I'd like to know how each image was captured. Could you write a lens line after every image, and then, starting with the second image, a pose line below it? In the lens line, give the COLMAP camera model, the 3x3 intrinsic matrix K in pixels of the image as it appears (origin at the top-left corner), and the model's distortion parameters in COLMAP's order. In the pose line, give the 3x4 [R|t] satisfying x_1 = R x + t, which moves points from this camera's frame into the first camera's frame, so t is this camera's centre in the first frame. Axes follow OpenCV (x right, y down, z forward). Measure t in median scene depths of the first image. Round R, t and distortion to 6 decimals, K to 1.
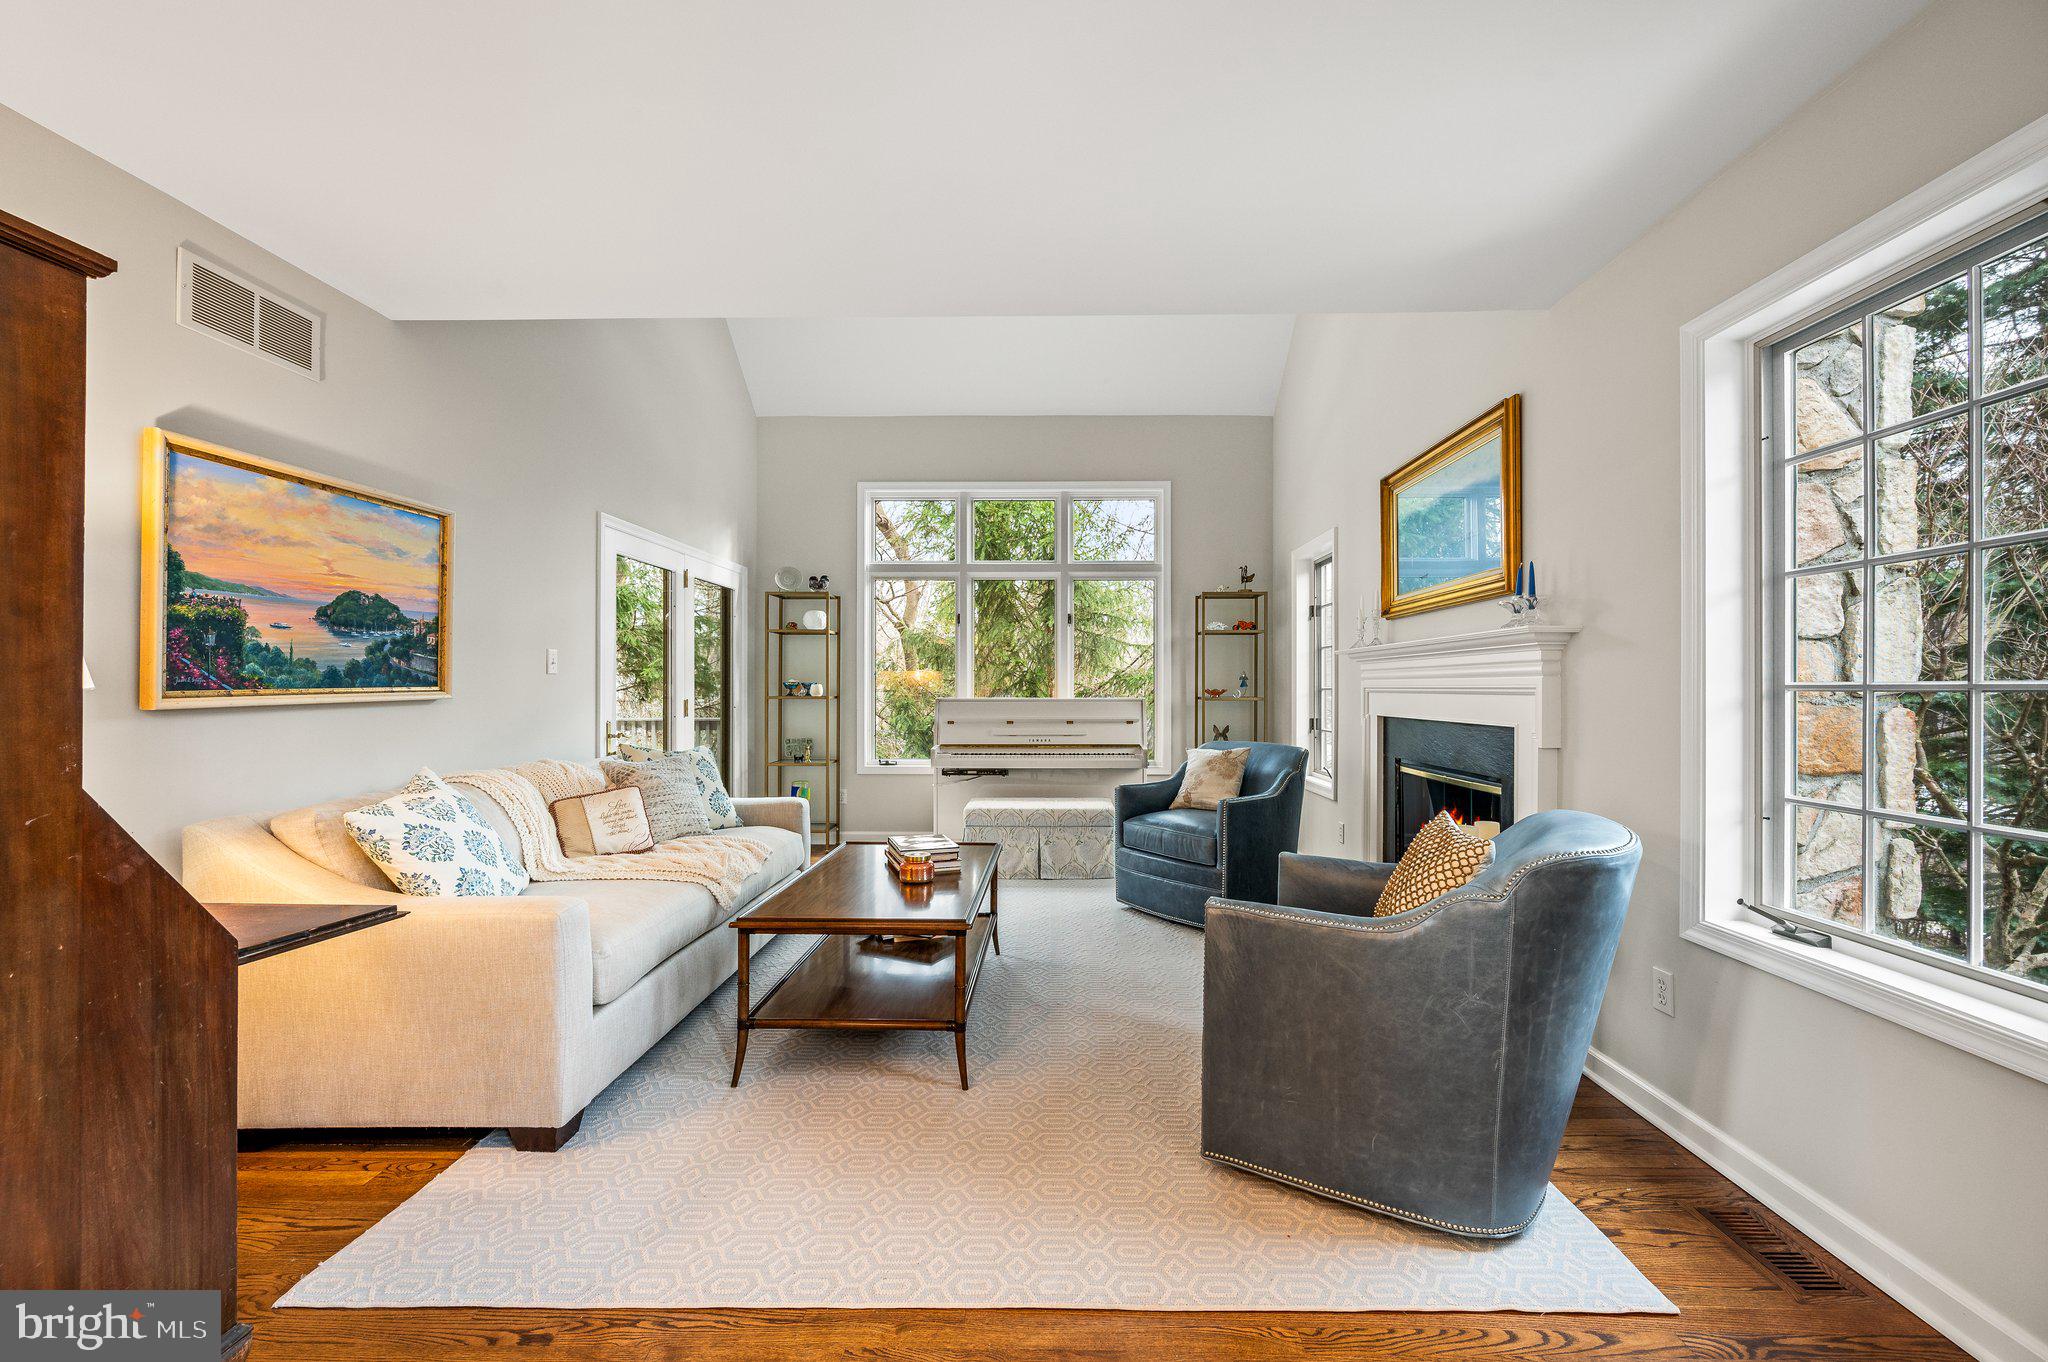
lens RADIAL K [[804.4, 0, 1041.1], [0, 804.4, 684.4], [0, 0, 1]] dist [-0.002114, 0.000011]
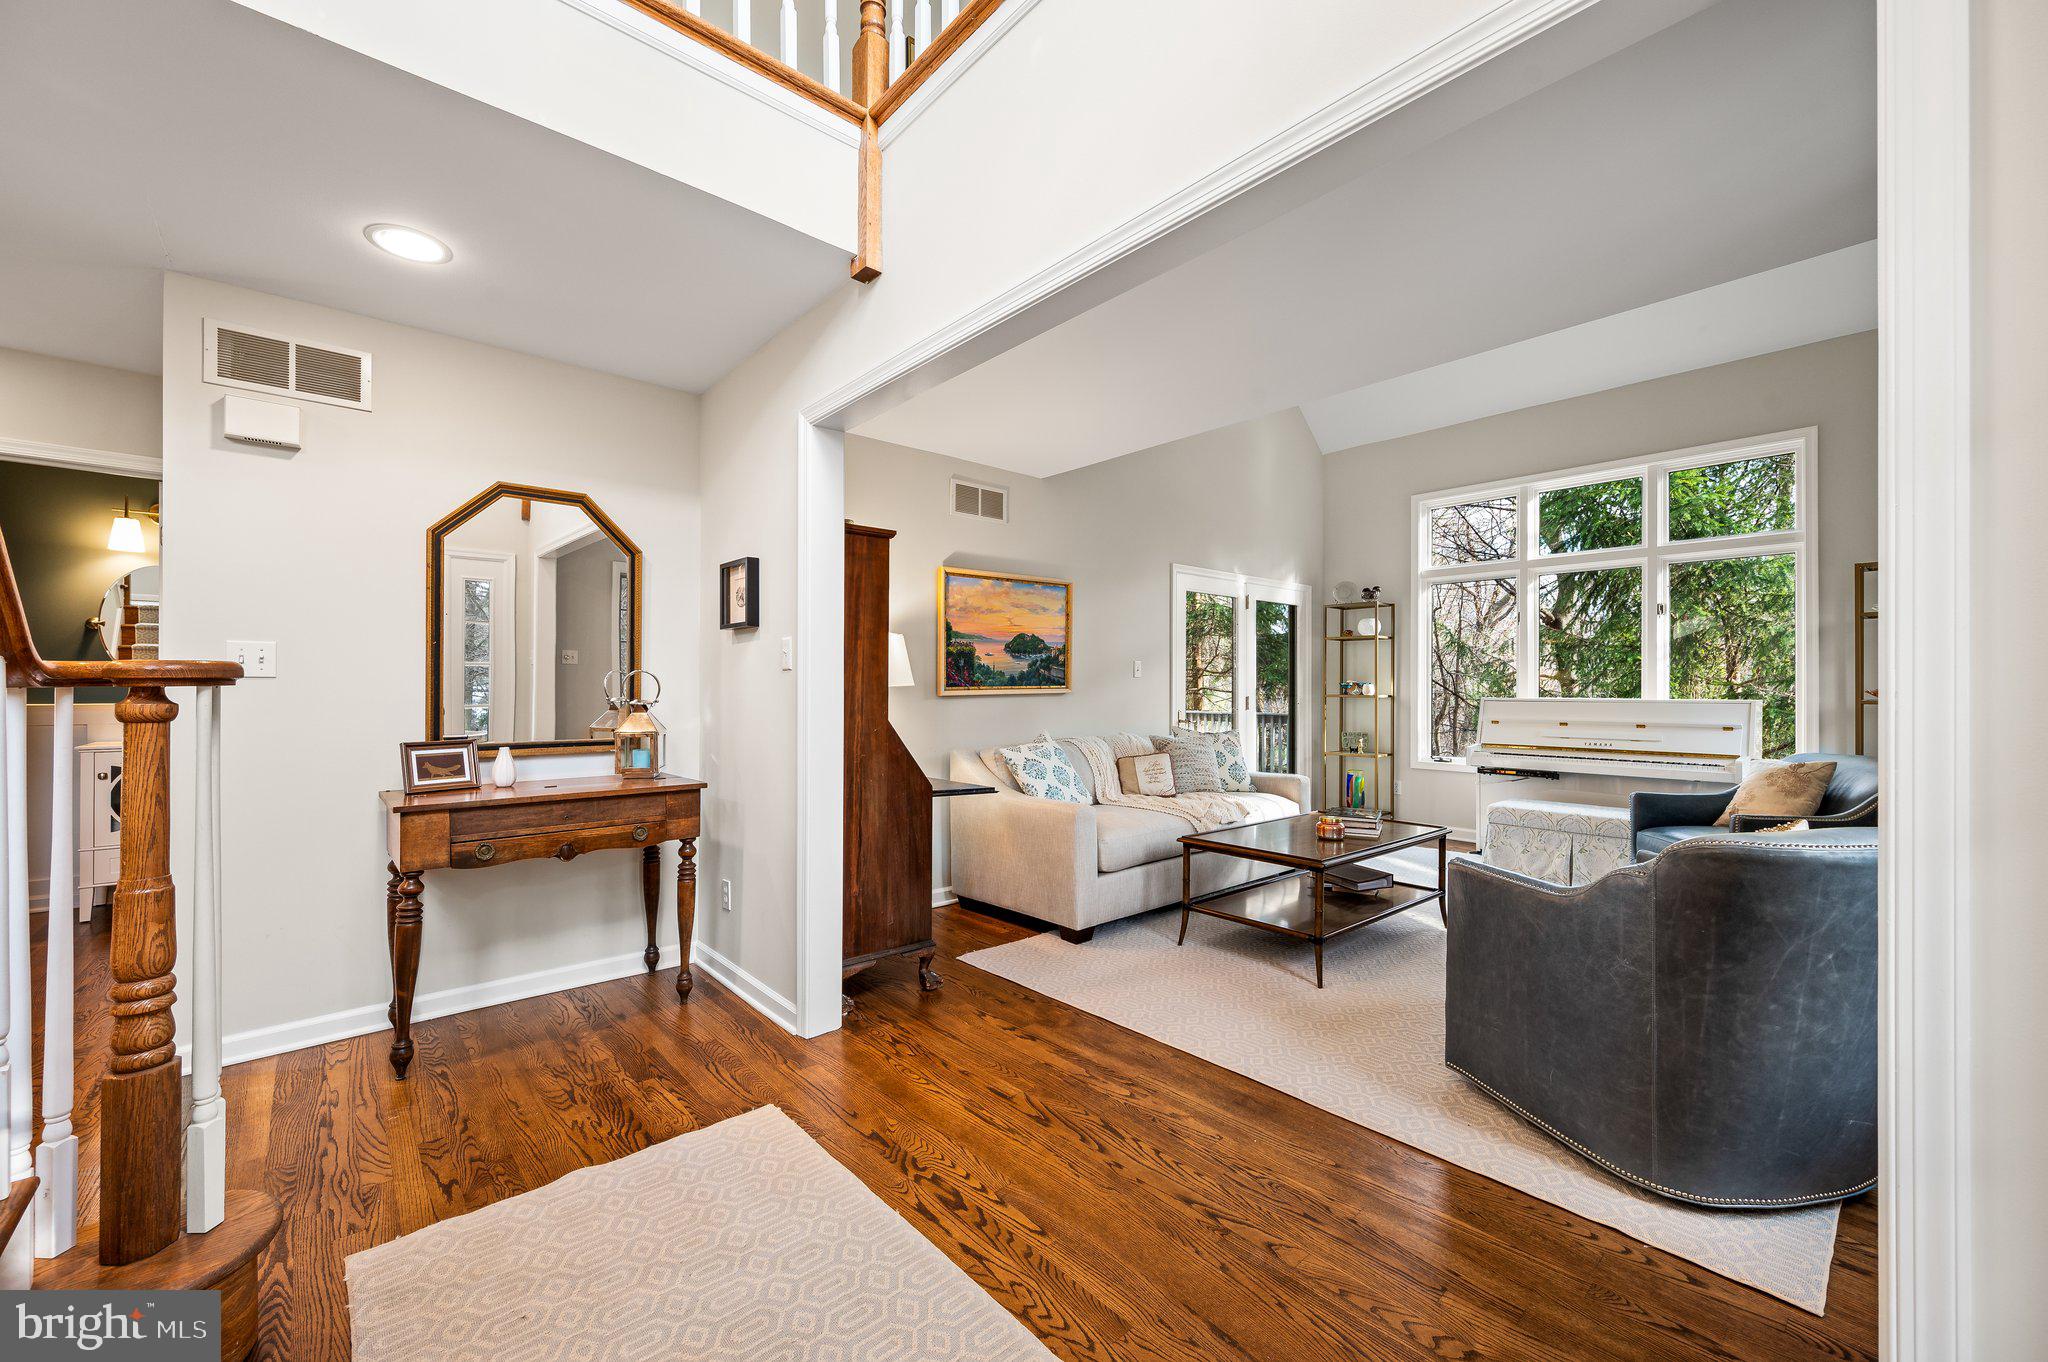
lens RADIAL K [[804.4, 0, 1039.1], [0, 804.4, 679.7], [0, 0, 1]] dist [-0.002114, 0.000011]
pose [[0.682311, -0.006536, -0.731032, 0.563766], [0.000801, 0.999966, -0.008193, 0.005235], [0.731061, 0.005005, 0.682294, -0.248100]]
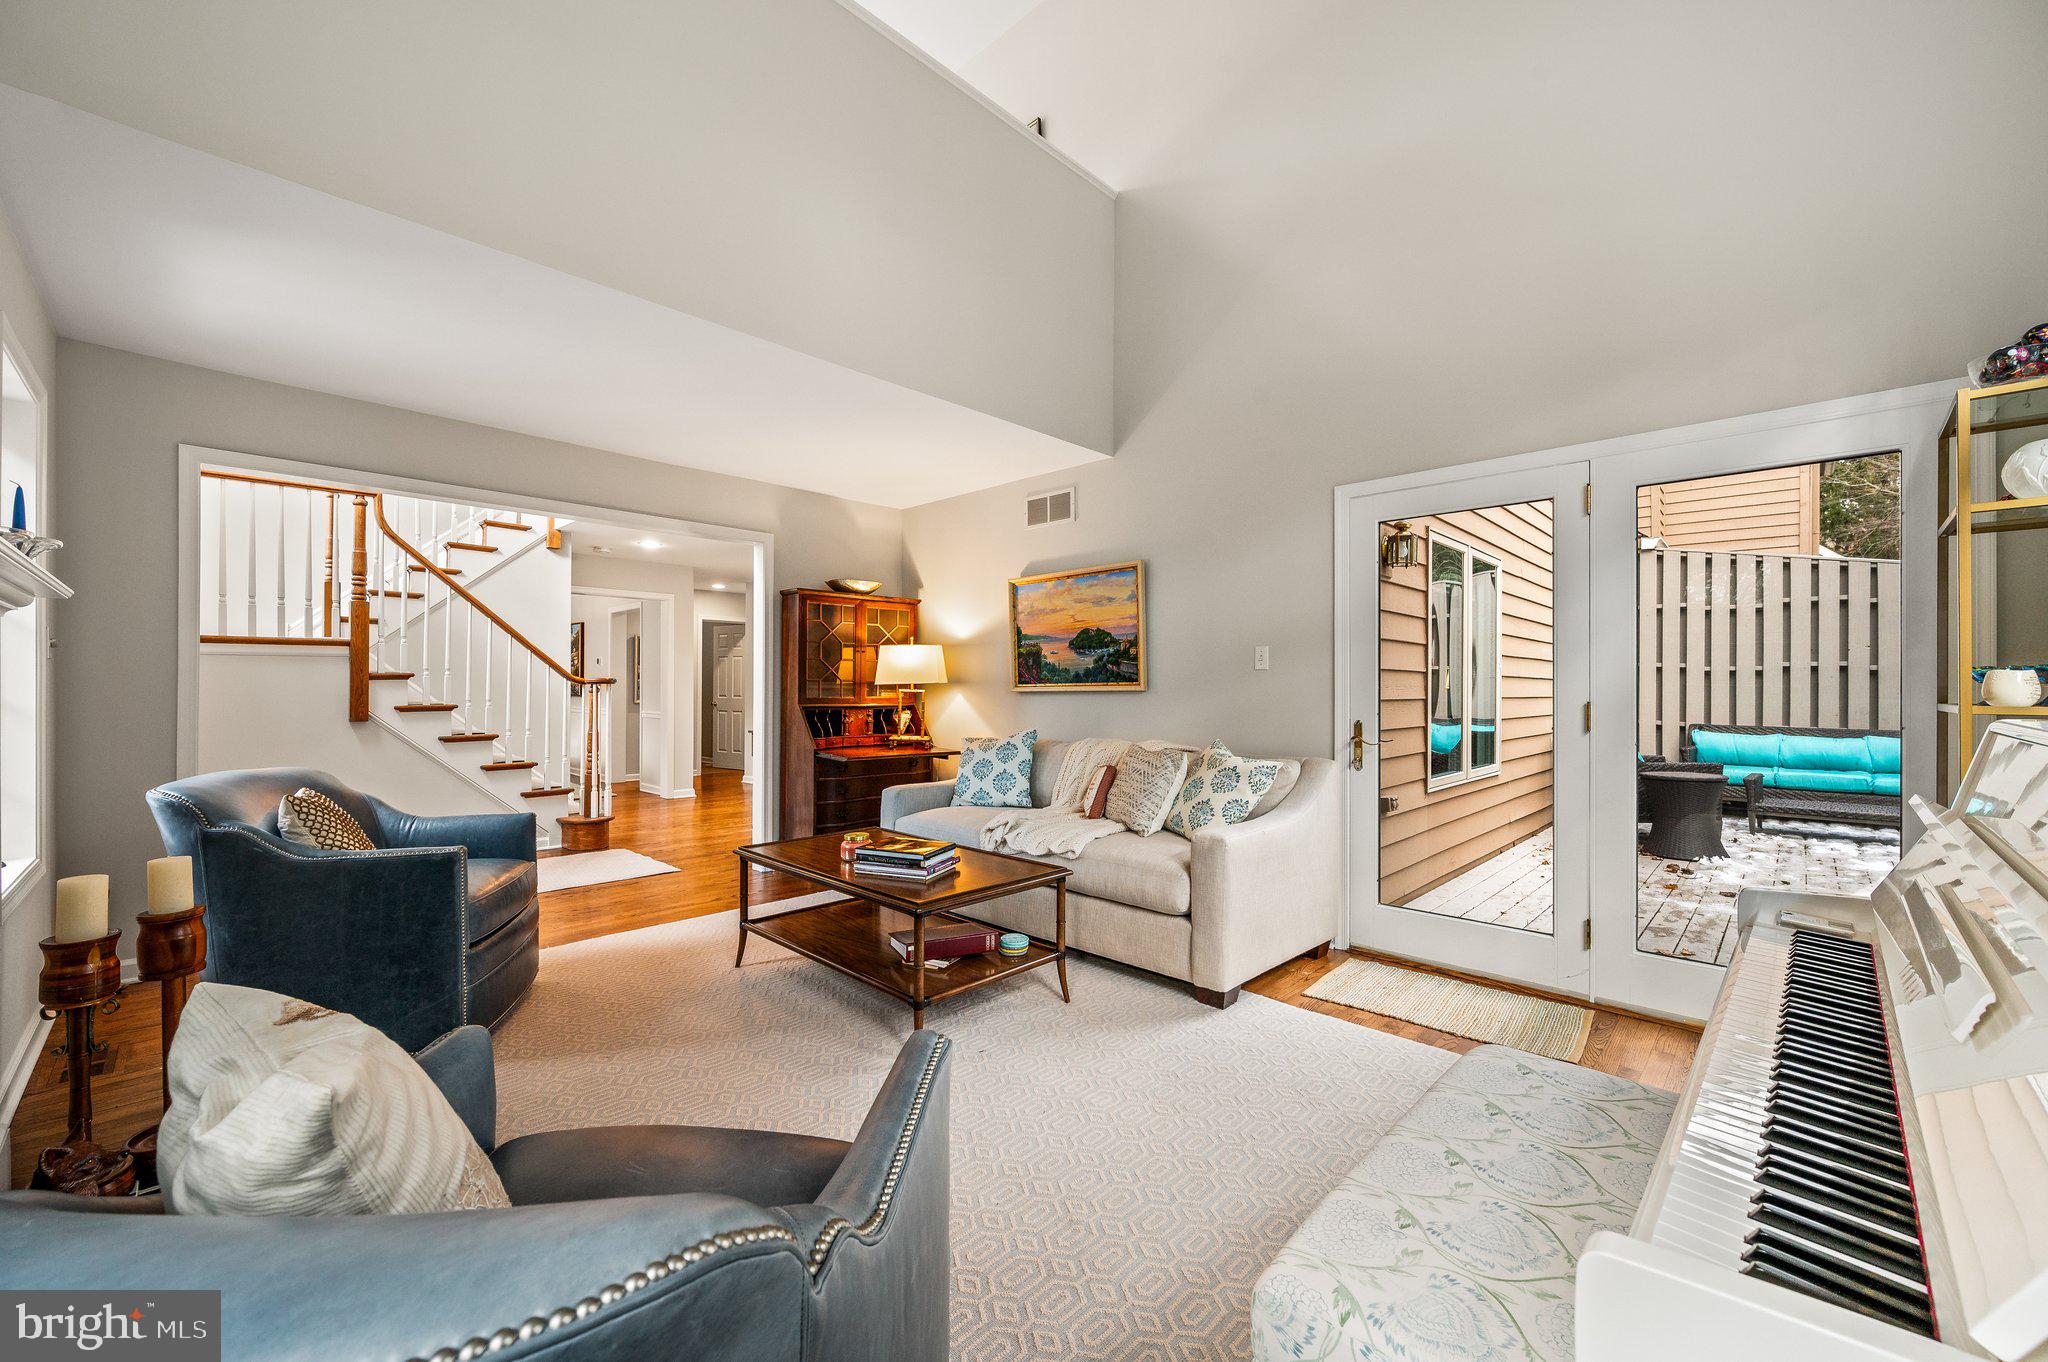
lens RADIAL K [[804.4, 0, 1024.1], [0, 804.4, 683.0], [0, 0, 1]] dist [-0.002114, 0.000011]
pose [[-0.684309, -0.007170, -0.729157, 0.586711], [-0.003540, 0.999973, -0.006511, 0.017873], [0.729183, -0.001874, -0.684316, 2.312007]]
